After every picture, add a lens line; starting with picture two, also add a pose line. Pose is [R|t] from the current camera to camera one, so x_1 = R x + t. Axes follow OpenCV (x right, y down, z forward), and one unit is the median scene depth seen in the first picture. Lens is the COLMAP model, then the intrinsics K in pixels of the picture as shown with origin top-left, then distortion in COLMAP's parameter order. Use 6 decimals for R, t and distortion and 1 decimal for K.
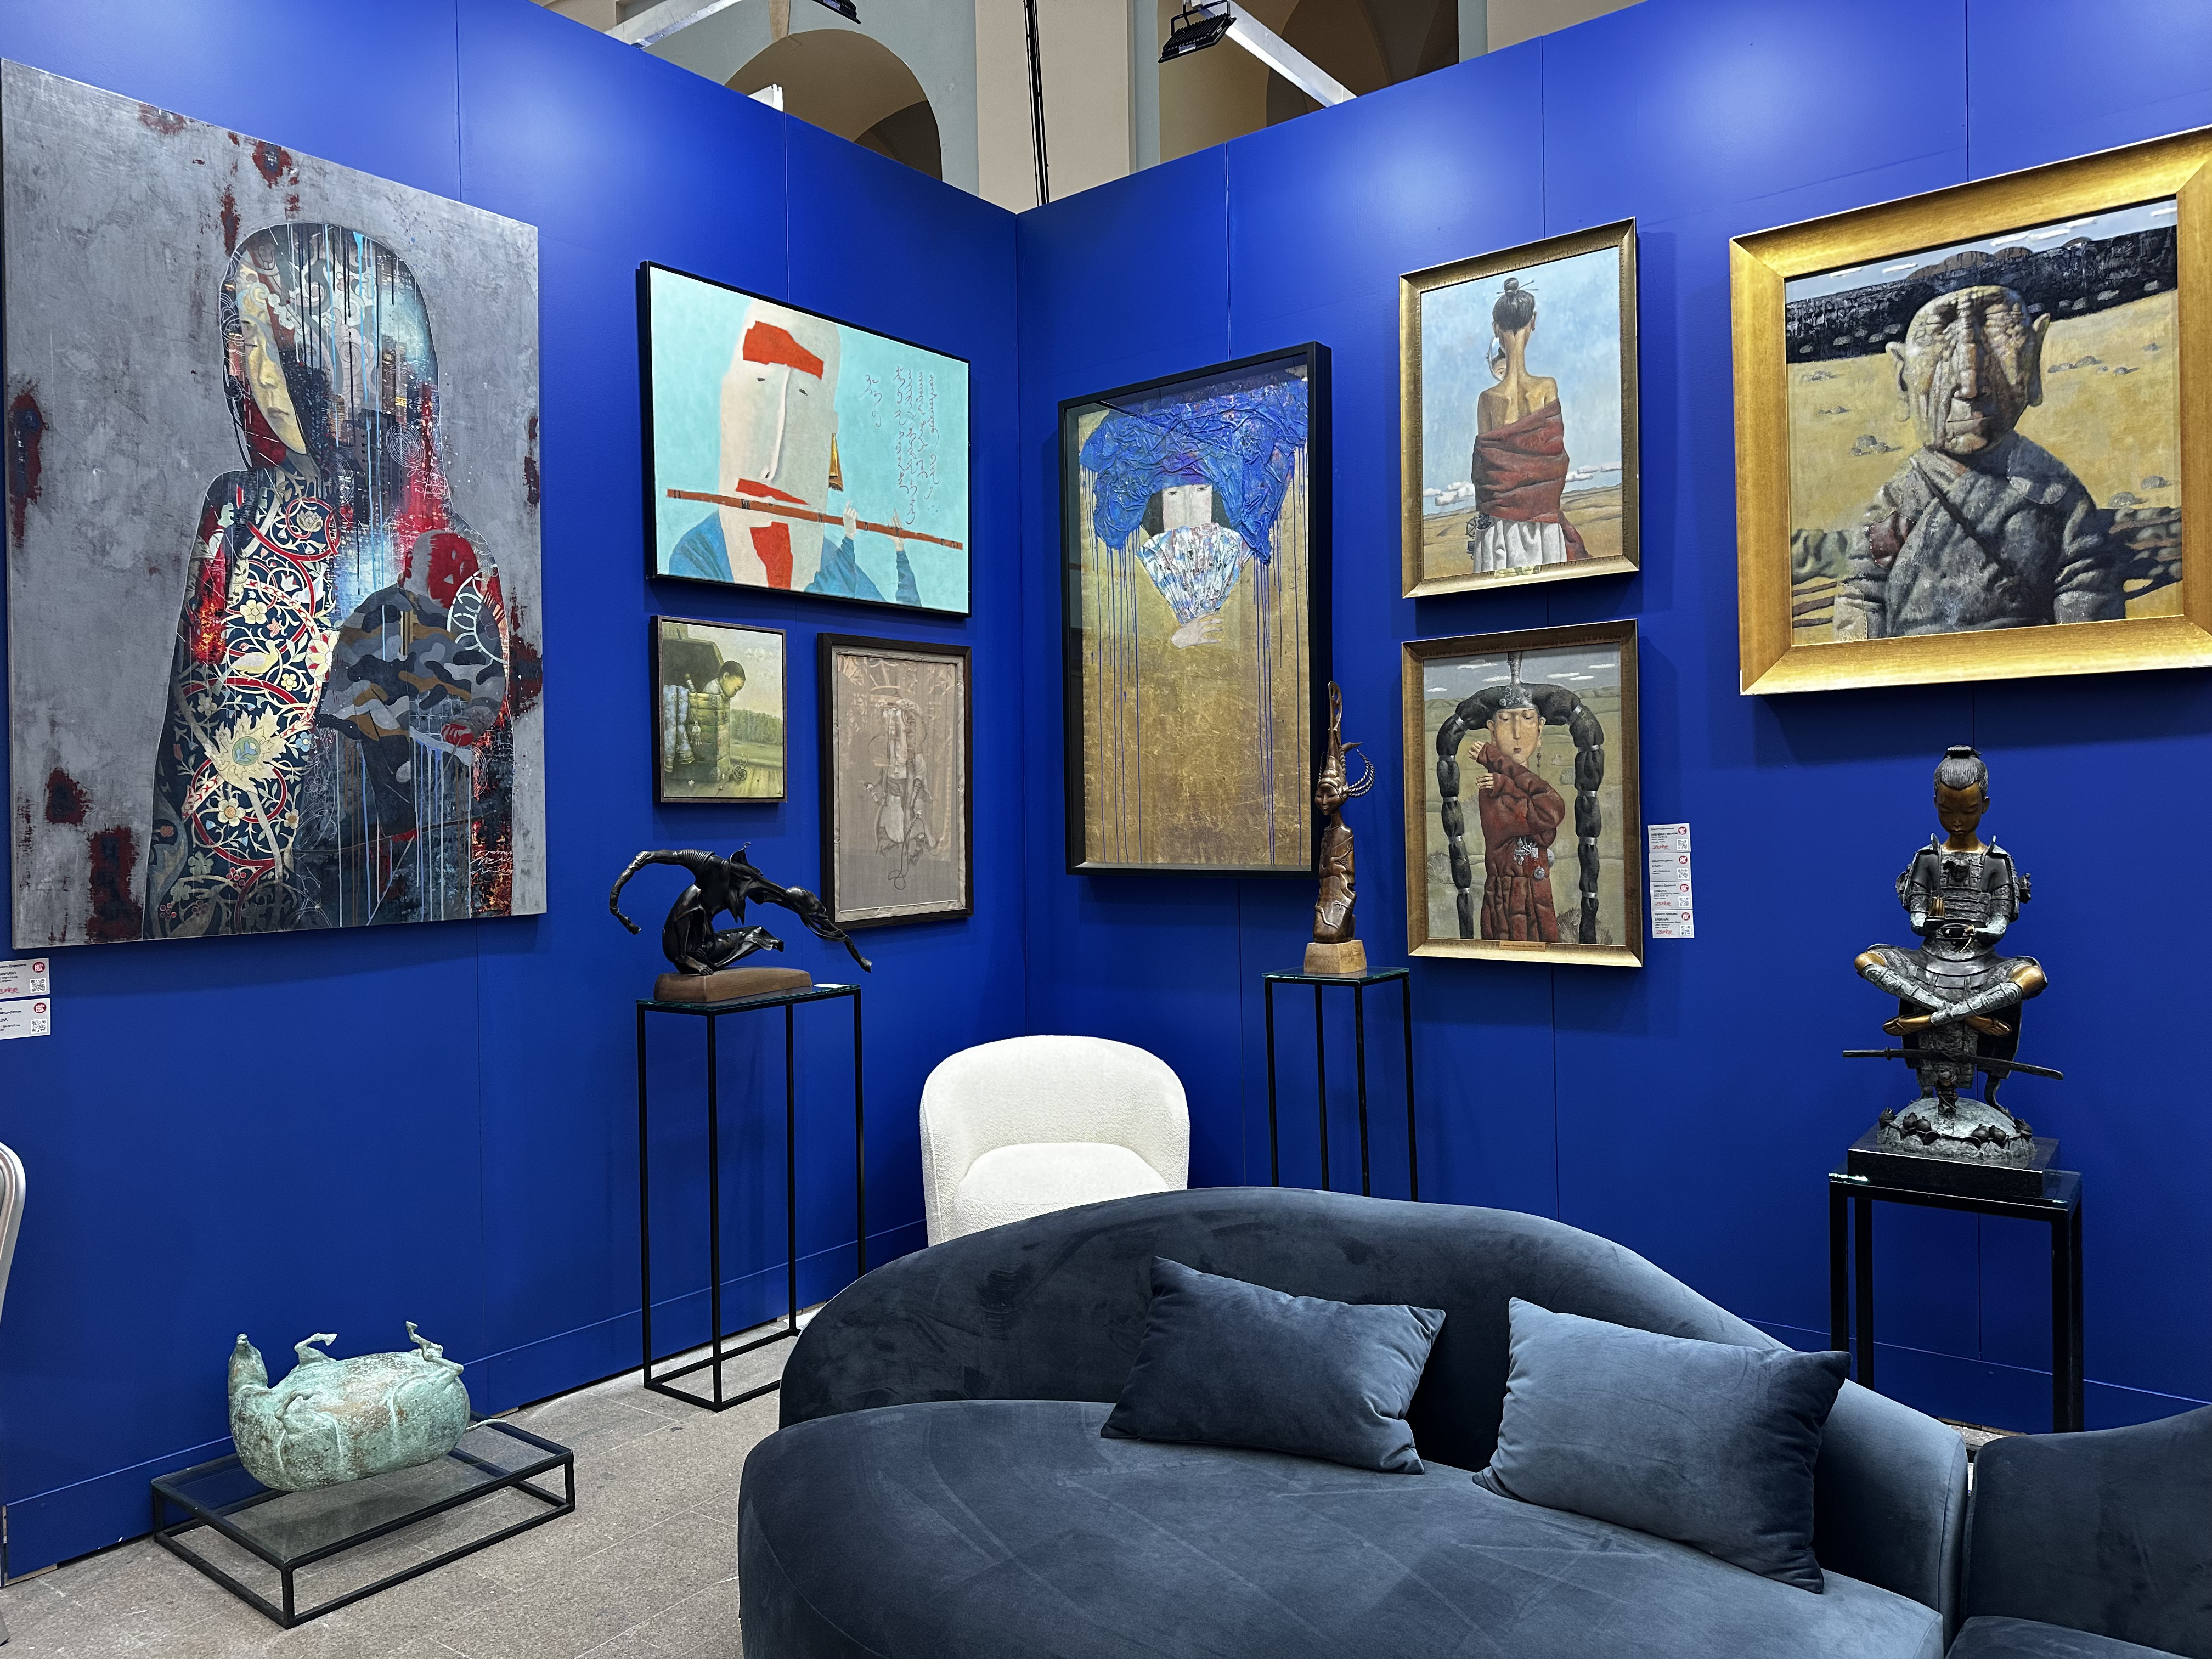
lens RADIAL K [[1536.6, 0, 1106.6], [0, 1536.6, 842.9], [0, 0, 1]] dist [0.074265, -0.099446]
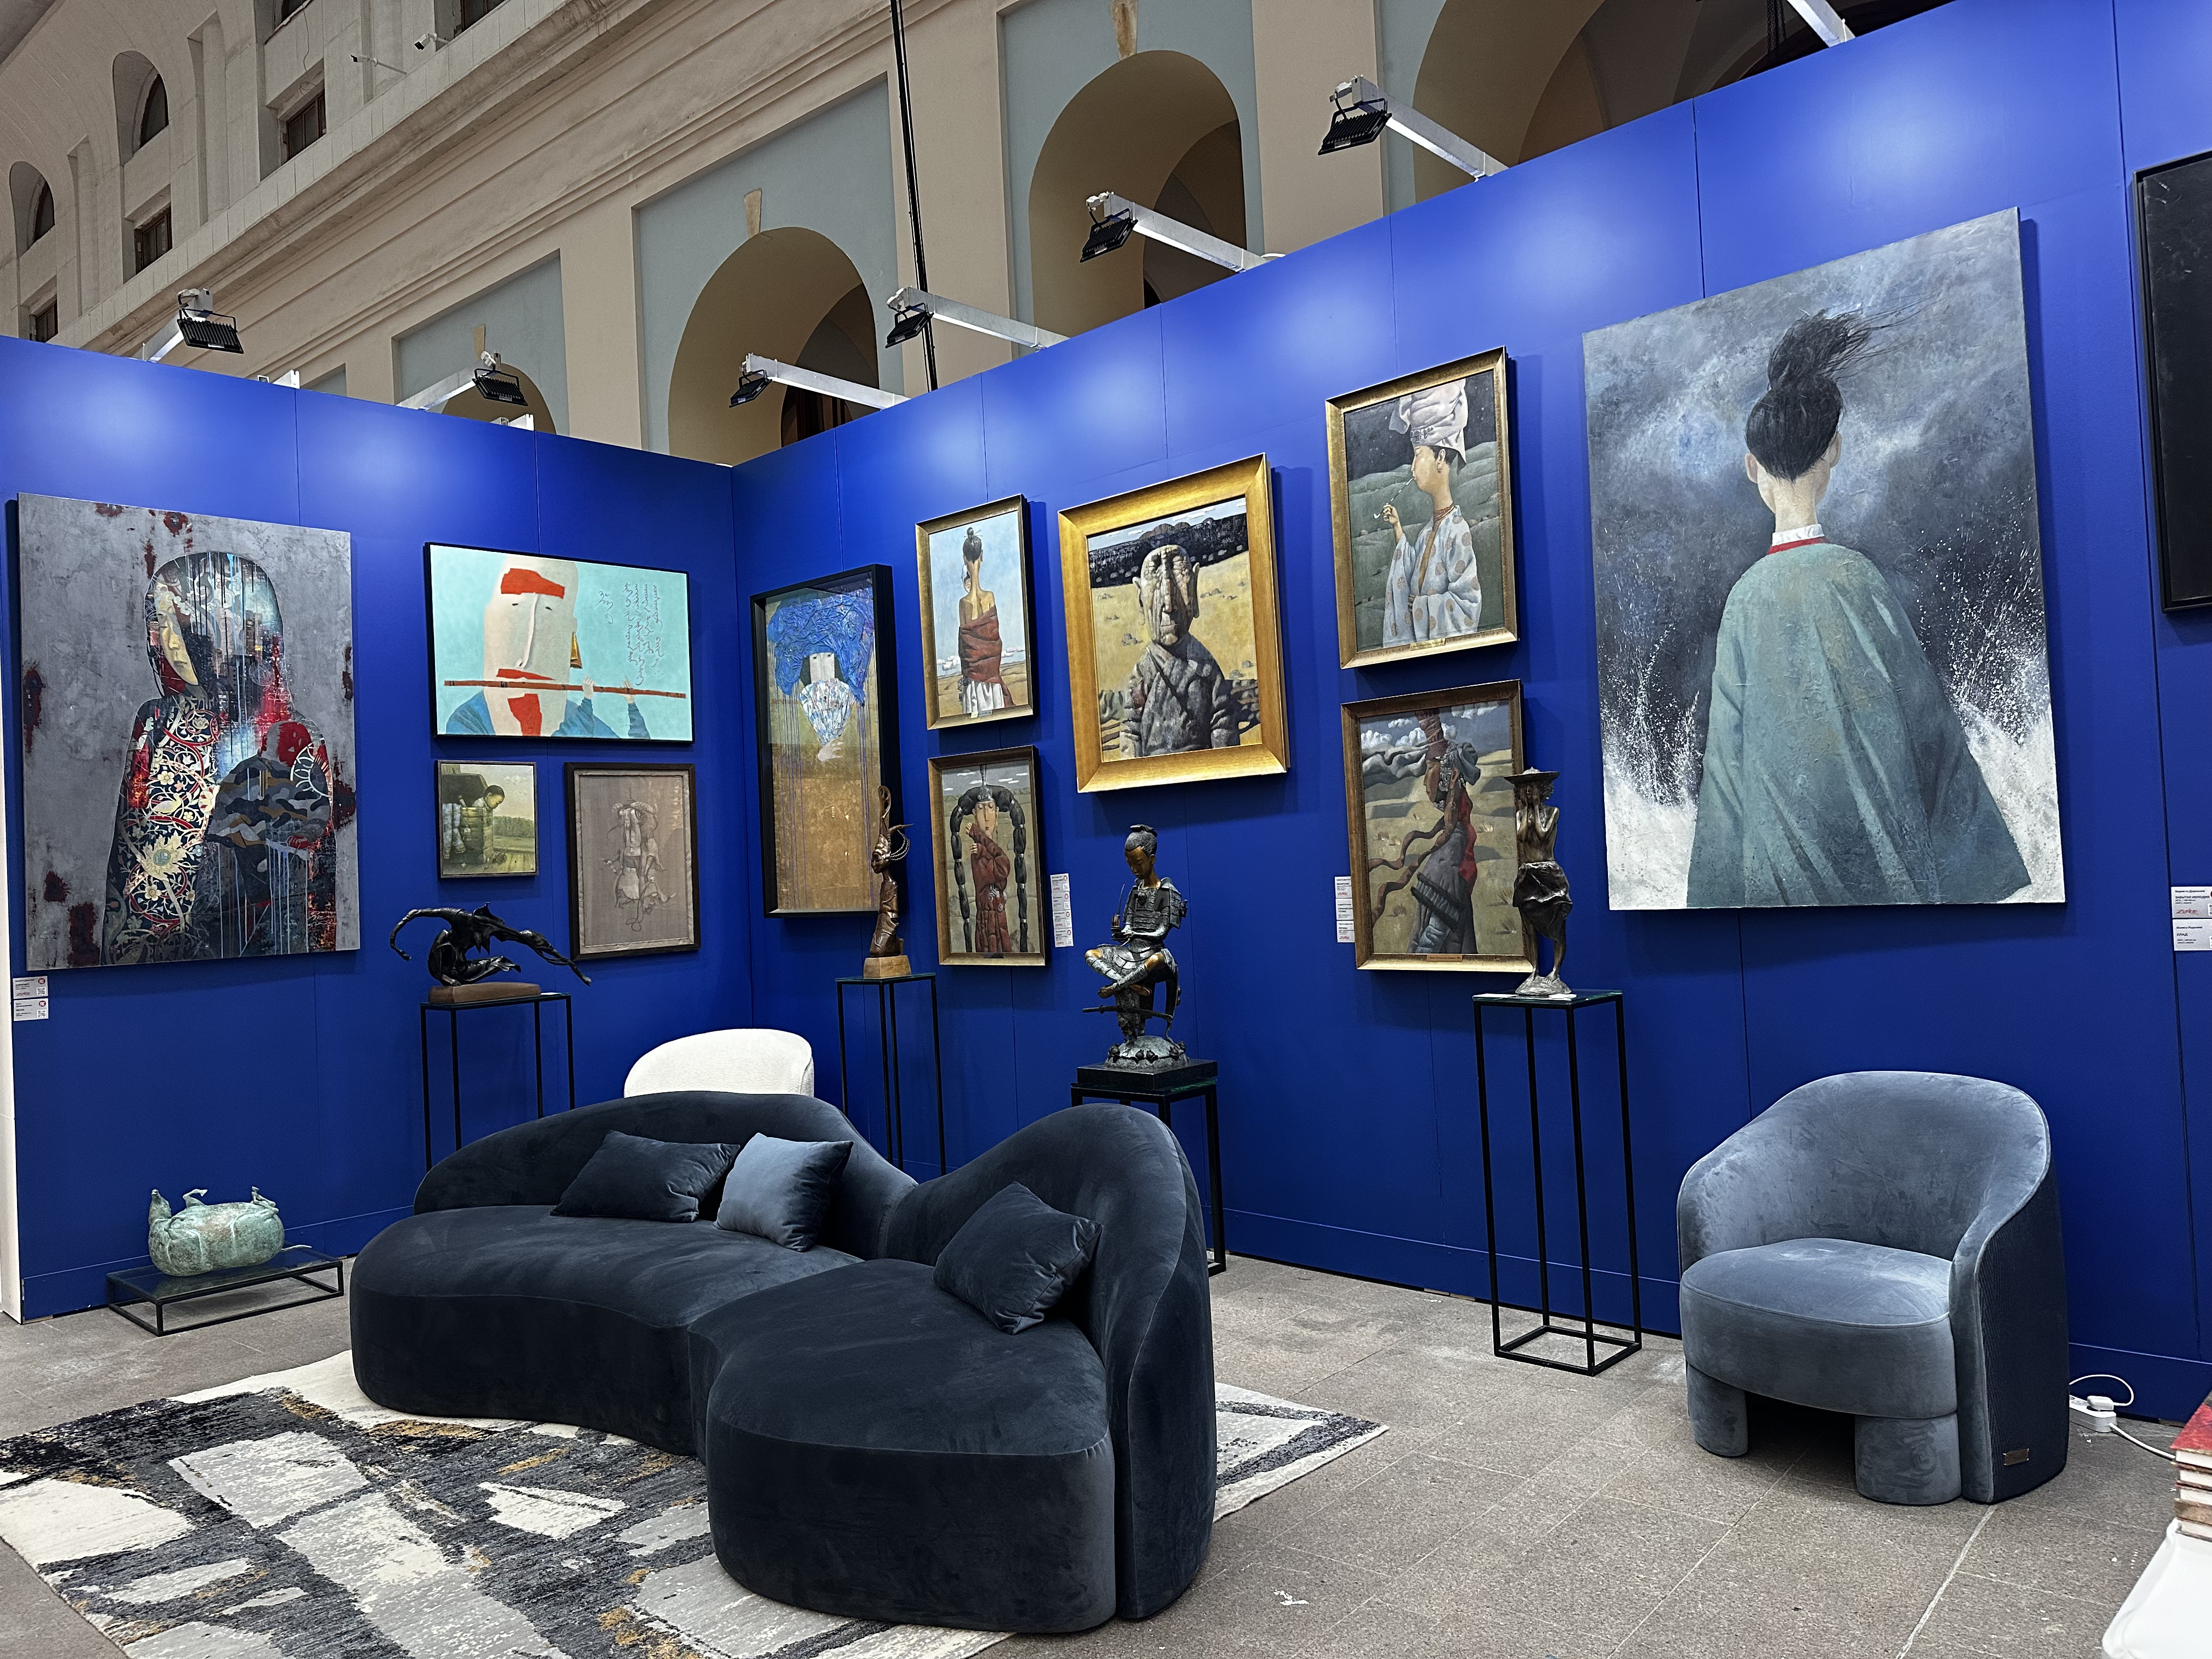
lens RADIAL K [[1535.8, 0, 1118.3], [0, 1535.8, 834.8], [0, 0, 1]] dist [0.149642, -0.254092]
pose [[0.995457, -0.030041, -0.090353, 0.640124], [0.026508, 0.998846, -0.040056, 0.013711], [0.091452, 0.037479, 0.995104, -0.617706]]
